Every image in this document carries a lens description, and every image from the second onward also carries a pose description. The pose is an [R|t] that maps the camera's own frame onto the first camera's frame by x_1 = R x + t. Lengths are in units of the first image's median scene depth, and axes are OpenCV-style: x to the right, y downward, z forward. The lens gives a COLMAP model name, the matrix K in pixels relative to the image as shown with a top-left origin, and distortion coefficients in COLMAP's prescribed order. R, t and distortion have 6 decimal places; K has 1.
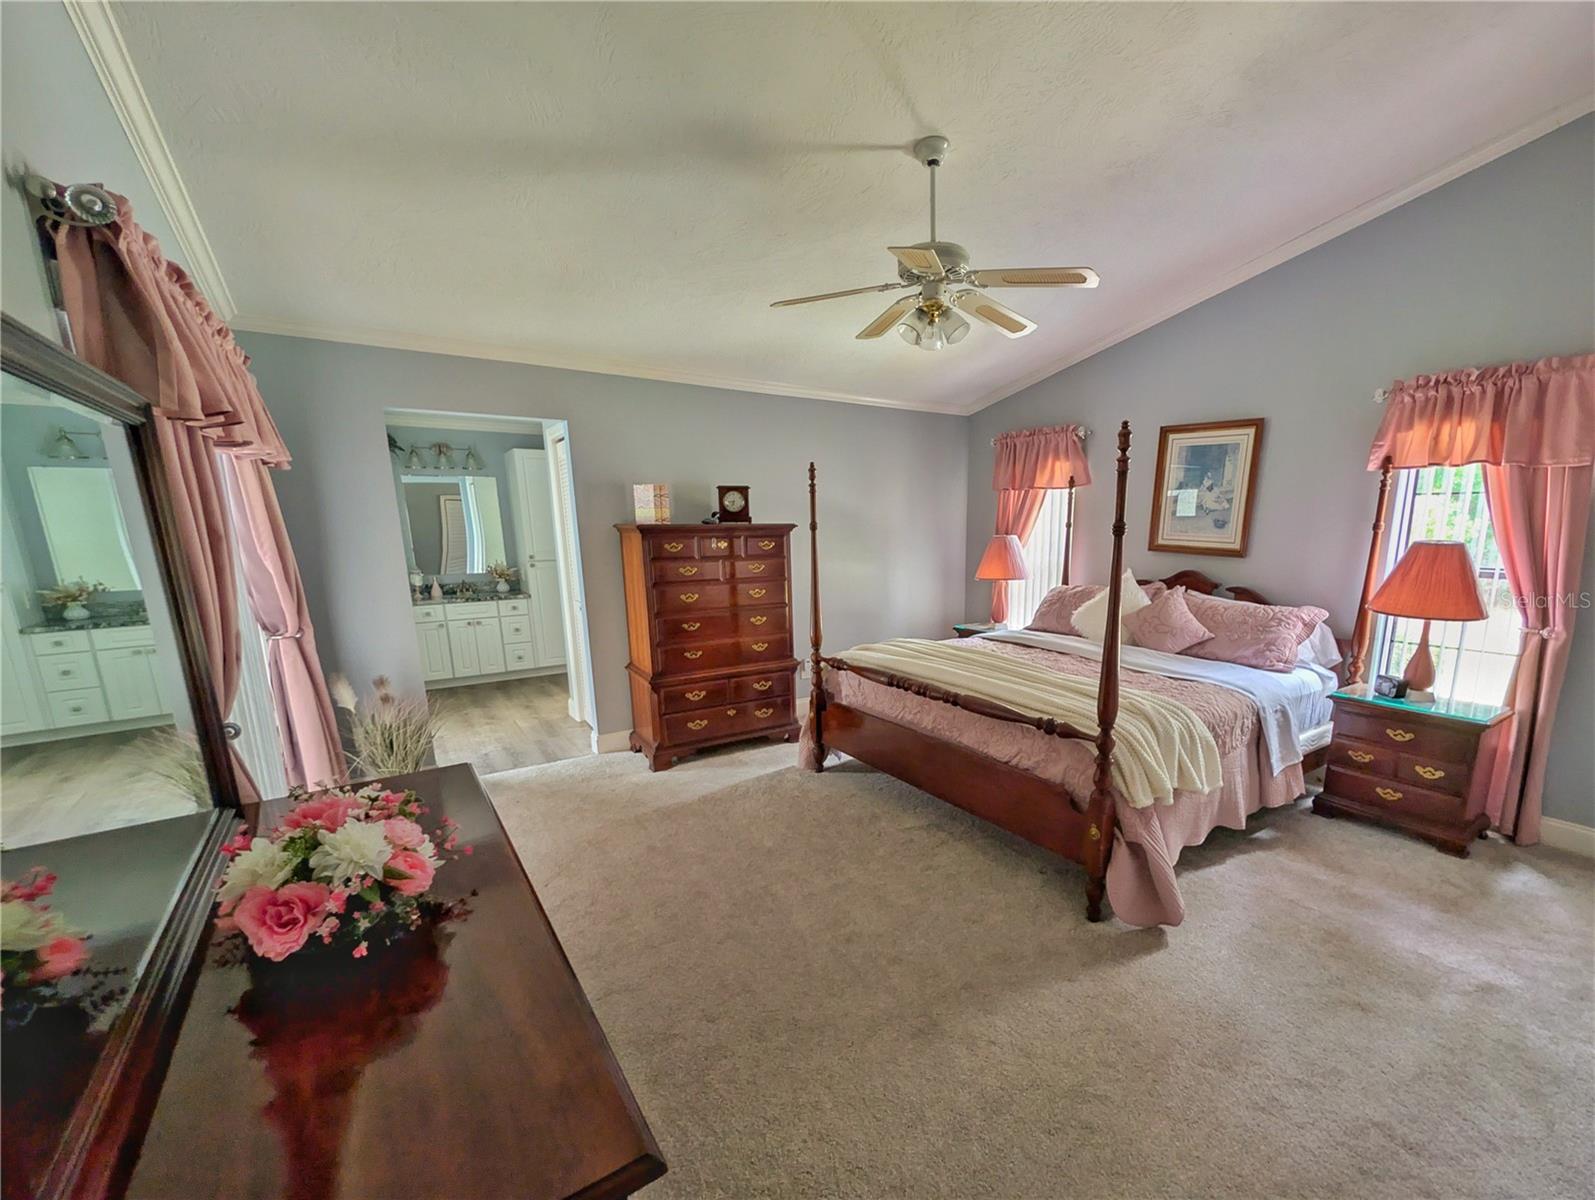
lens RADIAL K [[619.5, 0, 804.8], [0, 619.5, 610.8], [0, 0, 1]] dist [-0.002599, -0.001087]
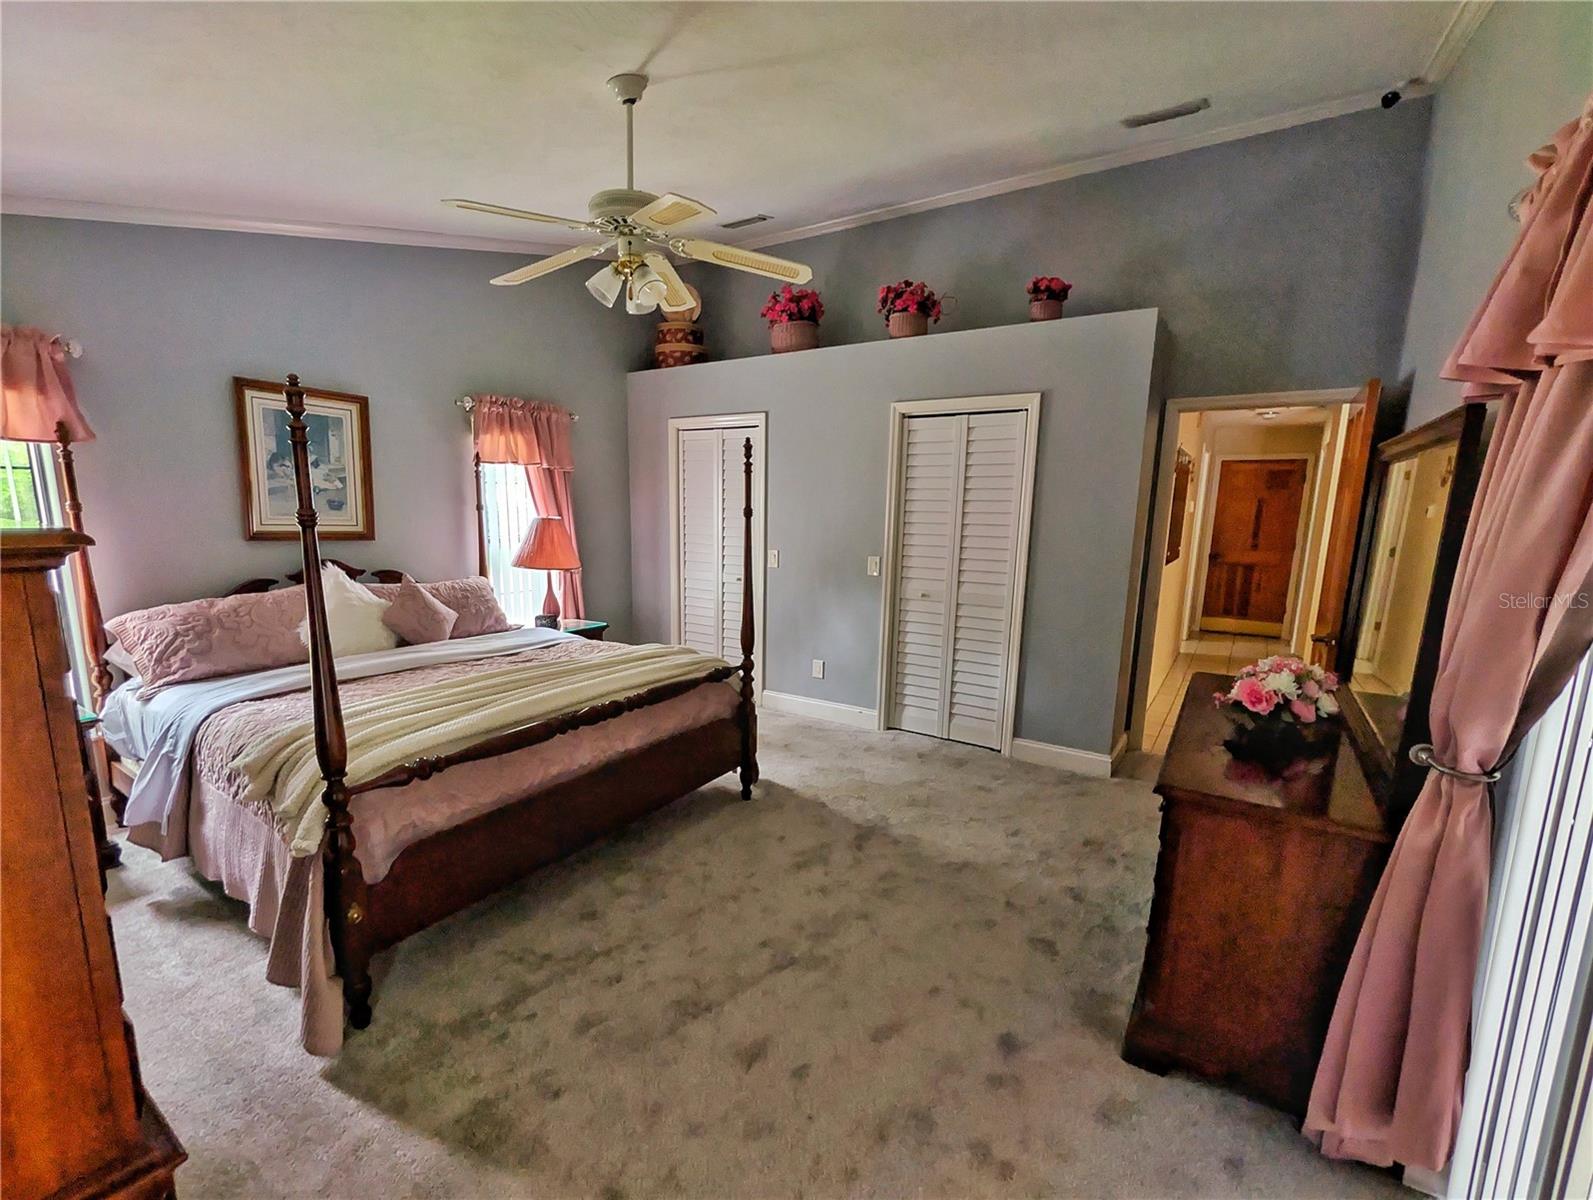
lens RADIAL K [[666.5, 0, 800.6], [0, 666.5, 601.0], [0, 0, 1]] dist [-0.004967, -0.000948]
pose [[-0.375149, -0.136422, 0.916871, -0.835223], [0.121773, 0.973286, 0.194641, -0.187744], [-0.918931, 0.184670, -0.348515, 1.258494]]
